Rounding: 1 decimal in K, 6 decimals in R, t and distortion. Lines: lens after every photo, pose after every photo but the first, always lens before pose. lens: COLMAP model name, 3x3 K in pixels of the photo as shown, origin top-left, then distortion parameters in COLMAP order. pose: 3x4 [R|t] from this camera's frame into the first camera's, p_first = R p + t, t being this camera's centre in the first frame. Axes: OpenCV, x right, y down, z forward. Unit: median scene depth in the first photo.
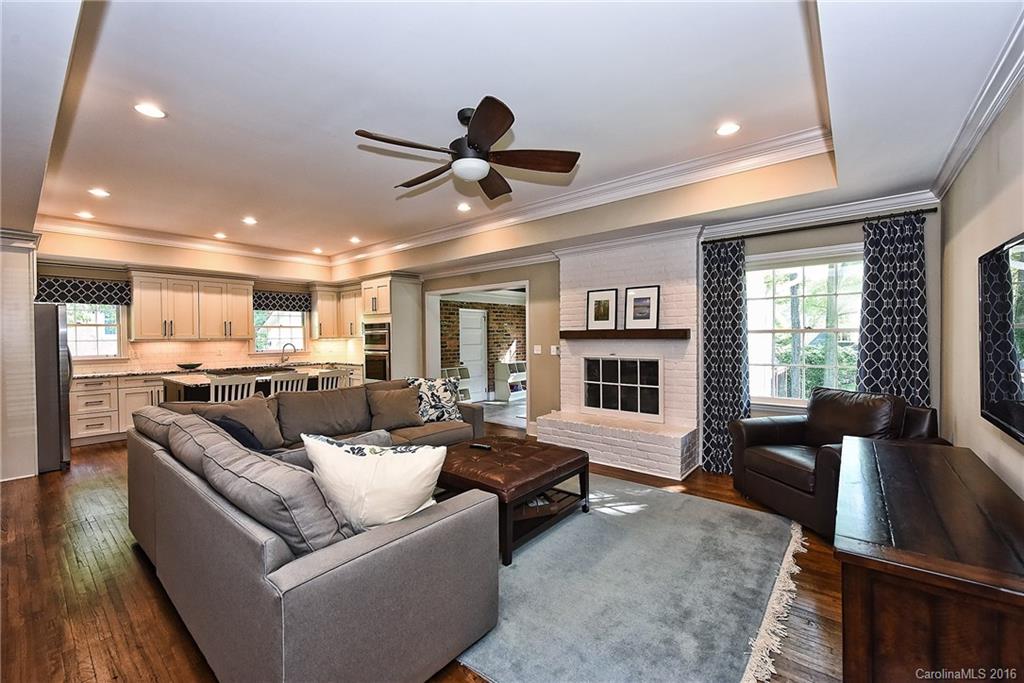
lens RADIAL K [[418.0, 0, 511.7], [0, 418.0, 341.3], [0, 0, 1]] dist [-0.002063, -0.000459]
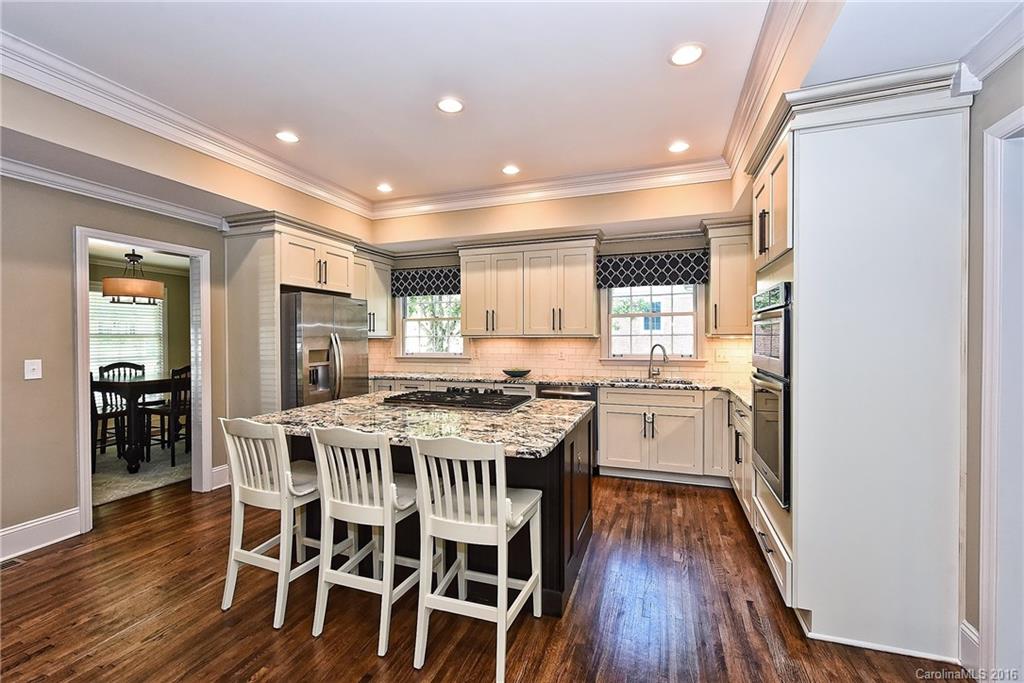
lens RADIAL K [[430.6, 0, 507.2], [0, 430.6, 339.7], [0, 0, 1]] dist [0.001511, 0.000227]
pose [[0.336003, 0.027775, -0.941451, -0.118029], [-0.006389, 0.999609, 0.027210, -0.025456], [0.941839, -0.003128, 0.336050, 1.069910]]
